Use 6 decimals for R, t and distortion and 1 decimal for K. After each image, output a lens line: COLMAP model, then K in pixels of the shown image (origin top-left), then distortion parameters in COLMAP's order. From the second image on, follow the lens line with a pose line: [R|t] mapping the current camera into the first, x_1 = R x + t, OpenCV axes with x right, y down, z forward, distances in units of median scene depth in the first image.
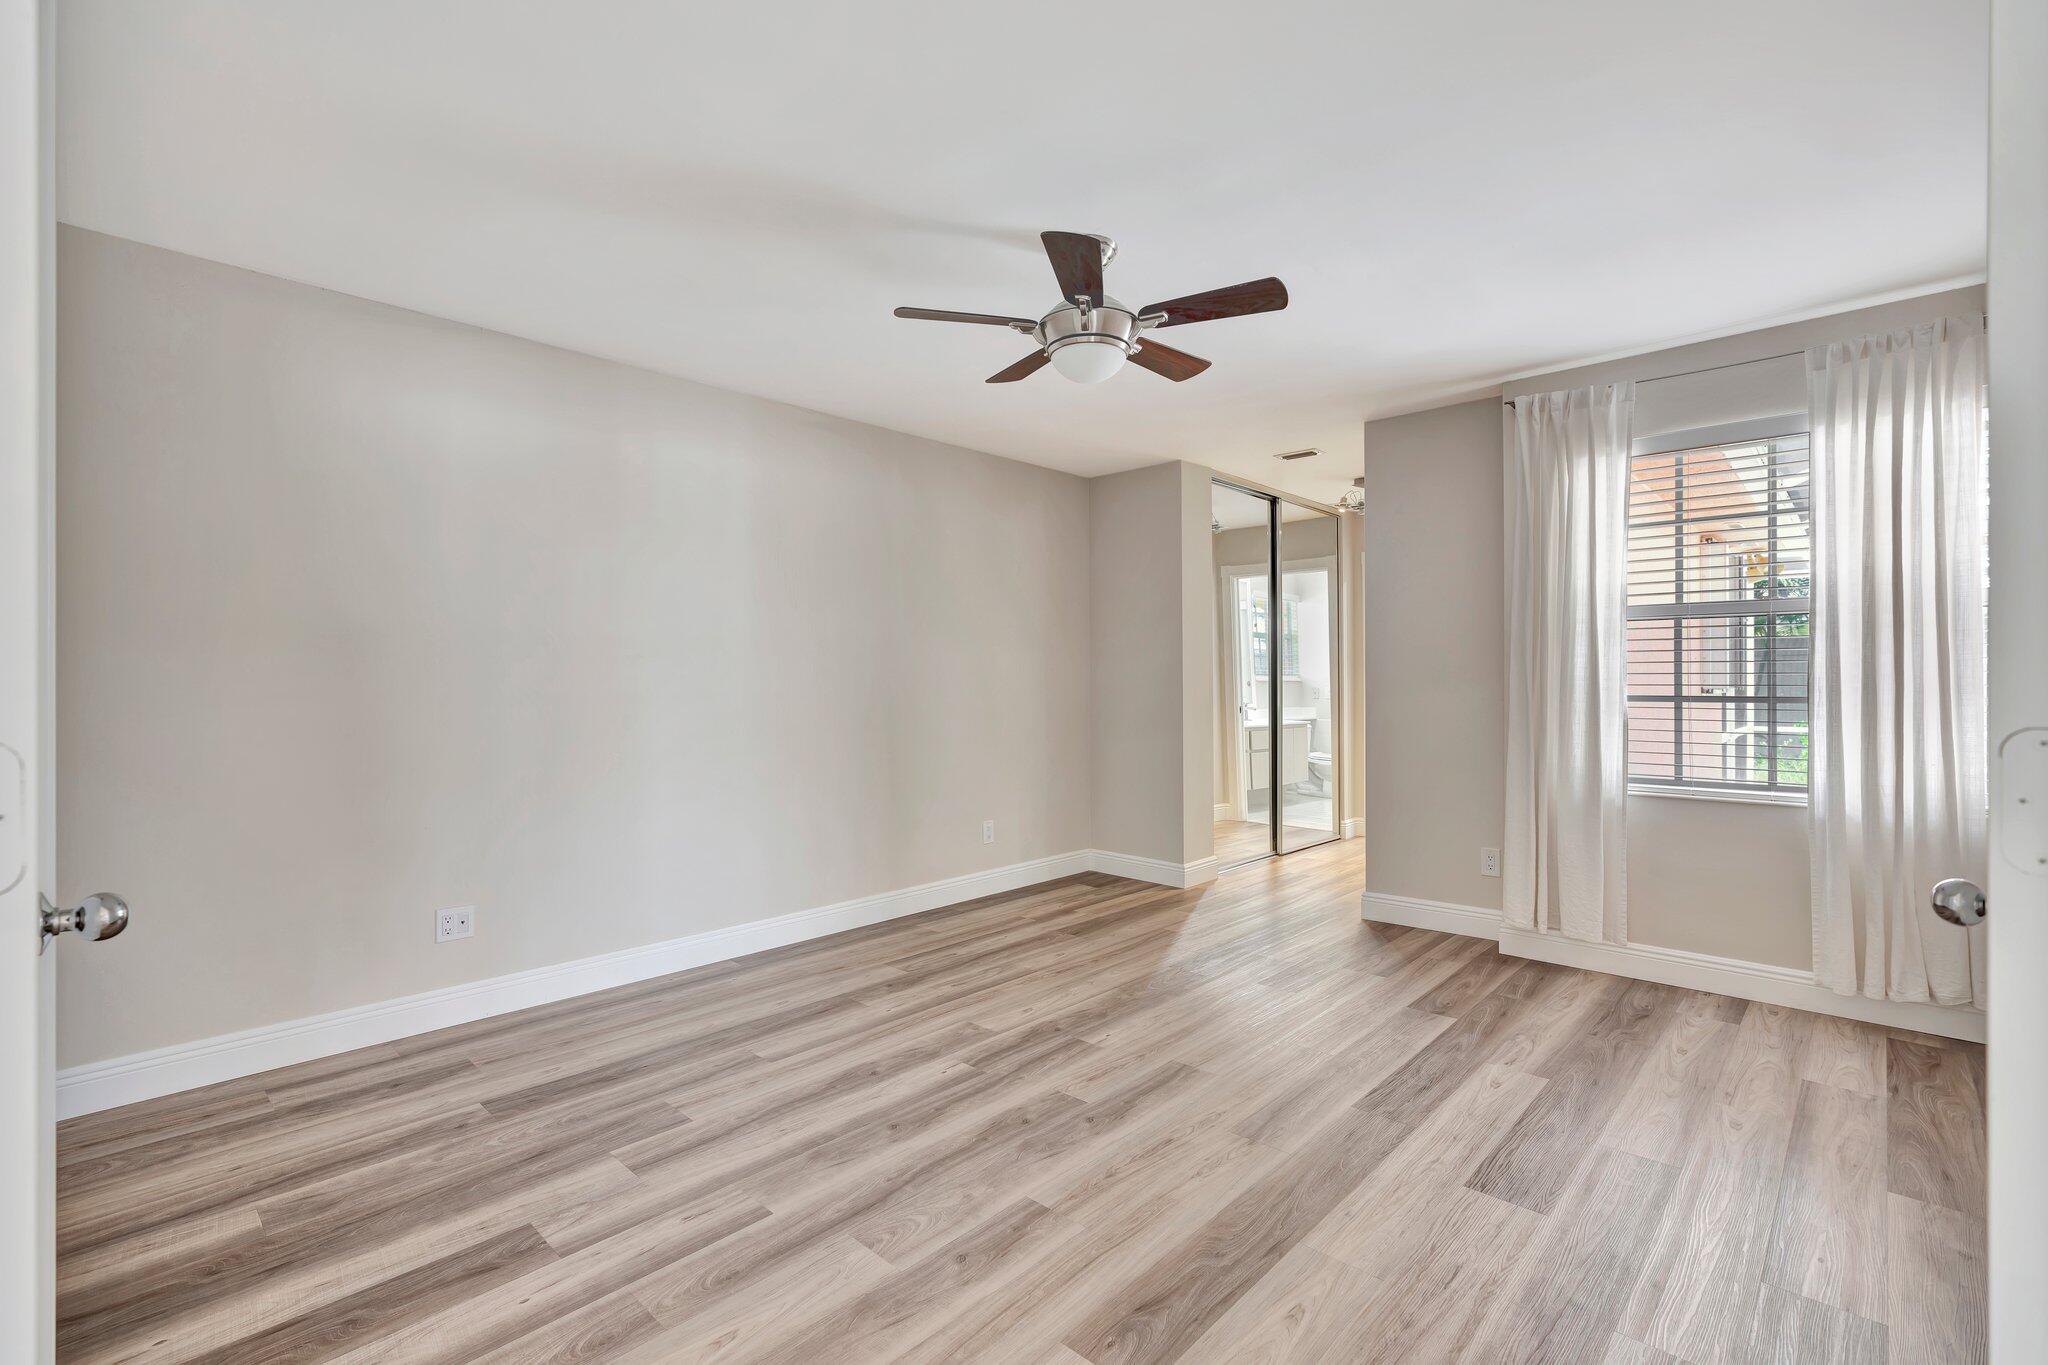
lens RADIAL K [[926.6, 0, 1020.5], [0, 926.6, 689.6], [0, 0, 1]] dist [-0.011371, 0.005070]
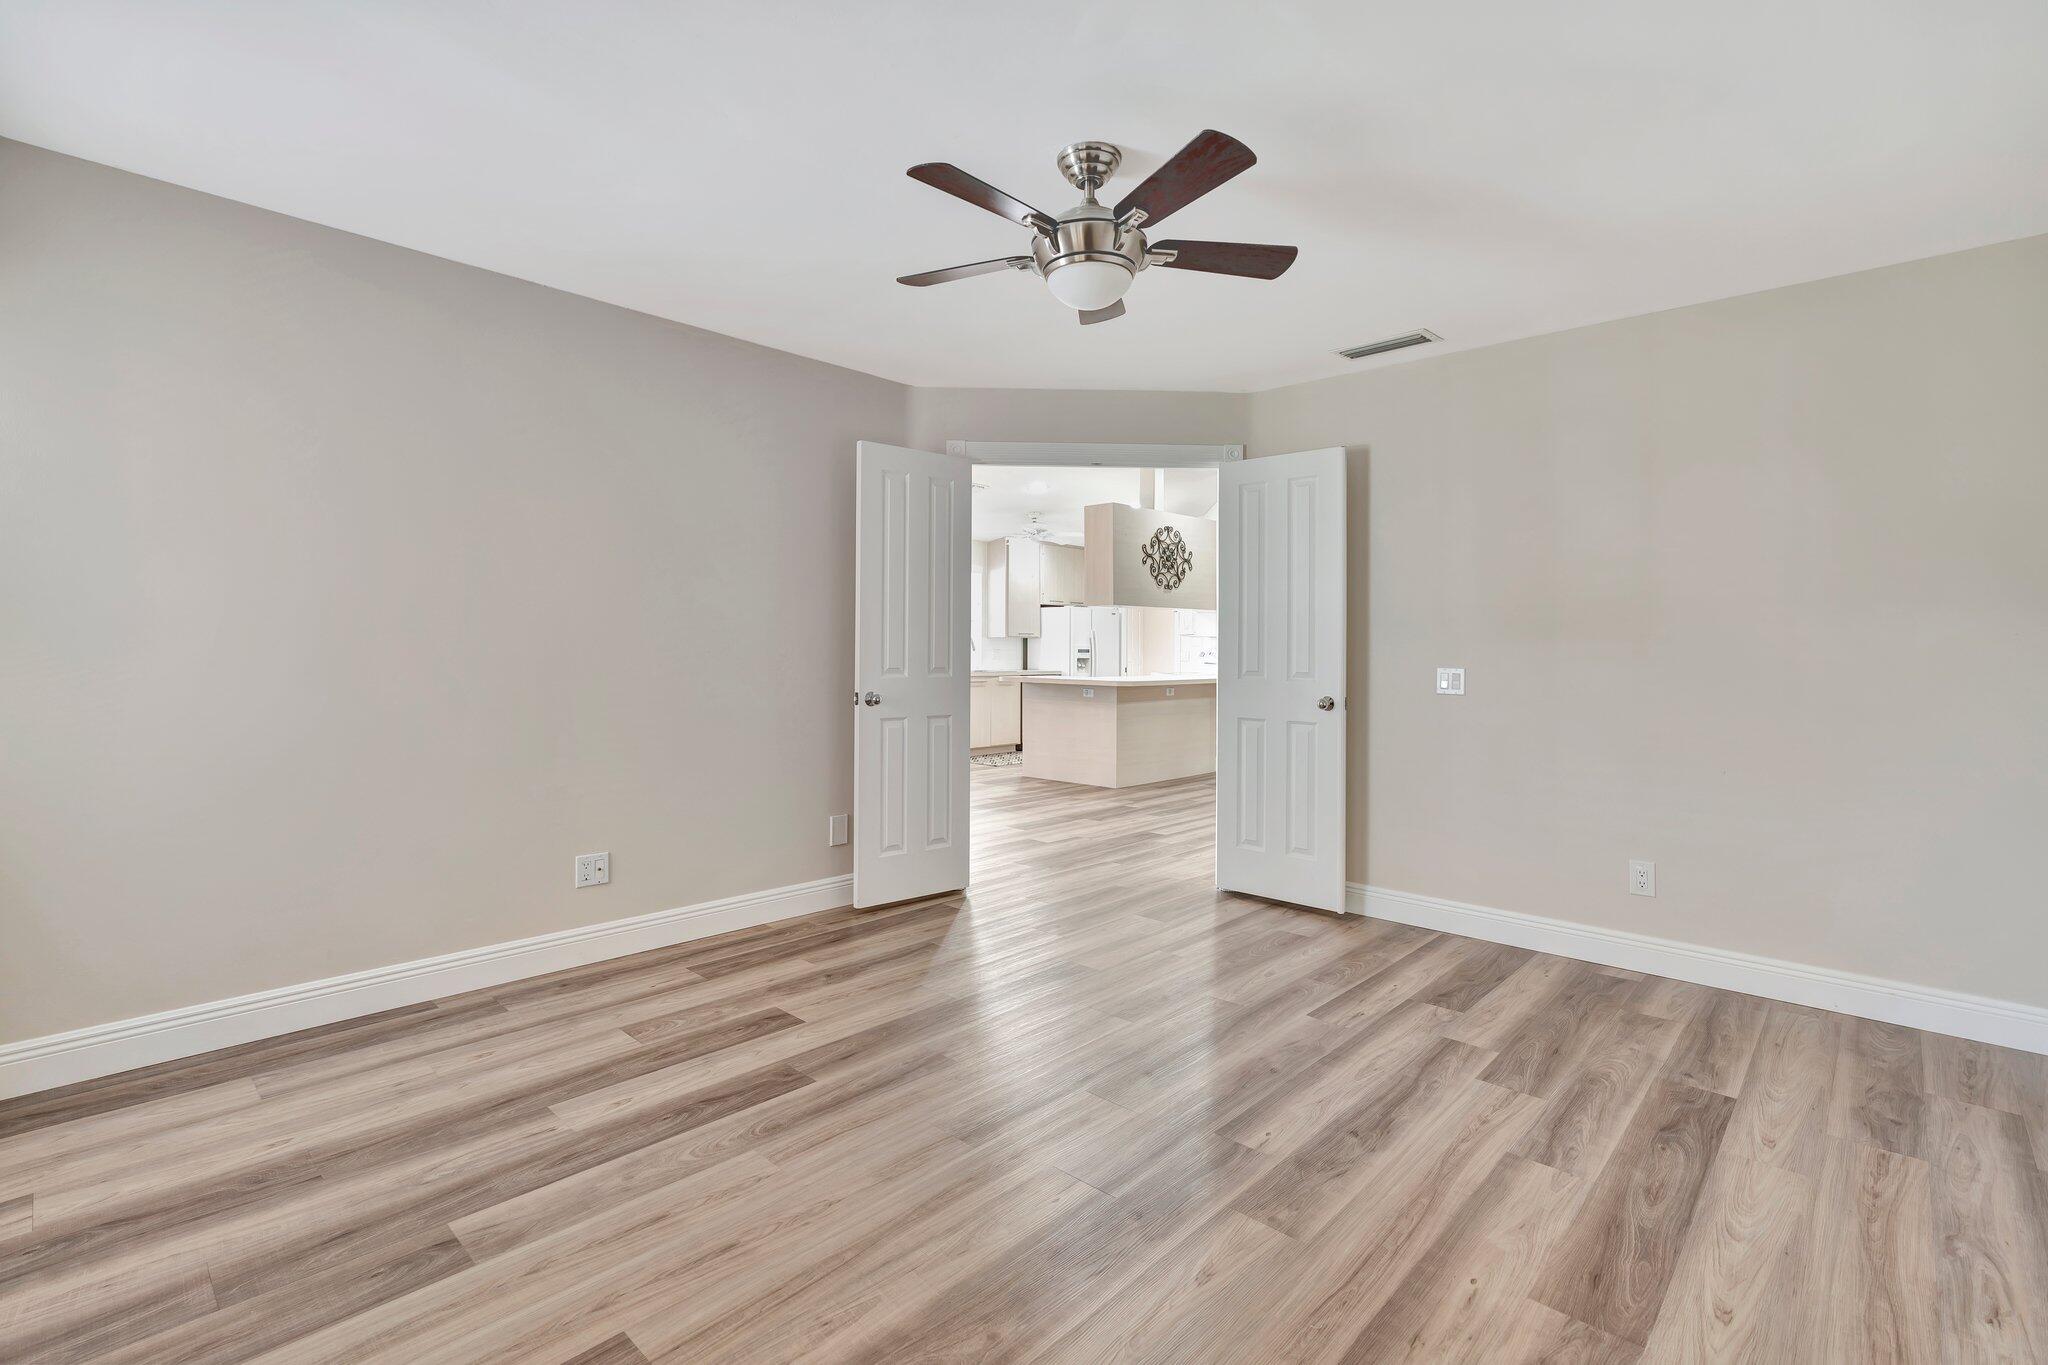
lens RADIAL K [[926.6, 0, 1012.7], [0, 926.6, 650.2], [0, 0, 1]] dist [-0.011371, 0.005070]
pose [[-0.999938, -0.007124, 0.008543, 0.126358], [-0.007037, 0.999924, 0.010101, -0.011144], [-0.008614, 0.010041, -0.999912, 1.683209]]
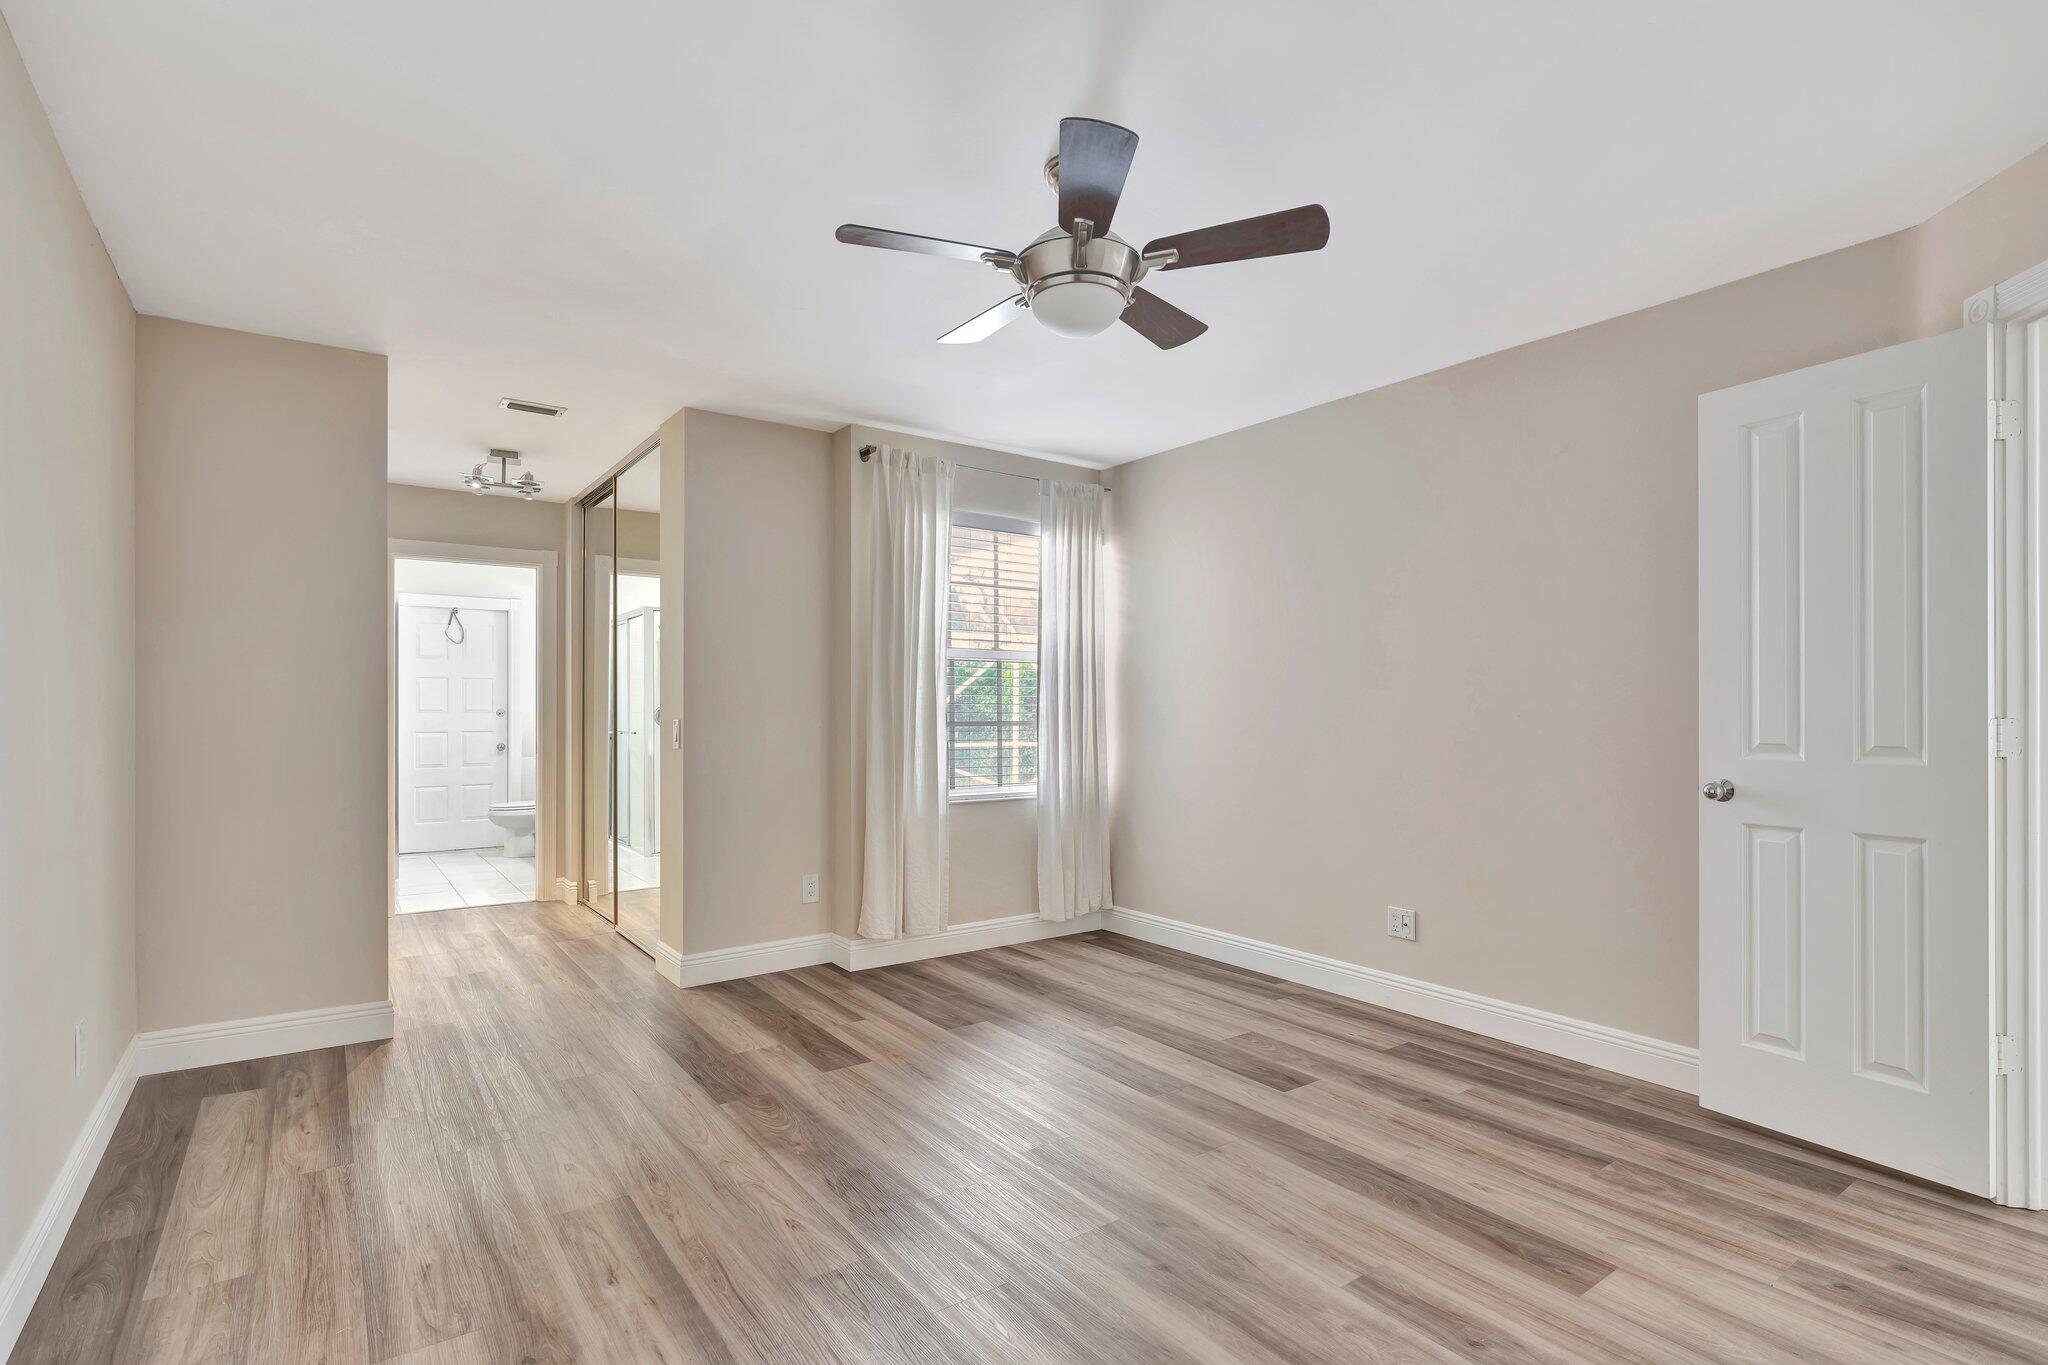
lens RADIAL K [[978.2, 0, 1019.6], [0, 978.2, 710.6], [0, 0, 1]] dist [-0.002630, 0.000864]
pose [[0.188195, 0.001420, 0.982131, -0.692103], [0.009825, 0.999946, -0.003329, -0.003141], [-0.982083, 0.010276, 0.188170, 0.796506]]
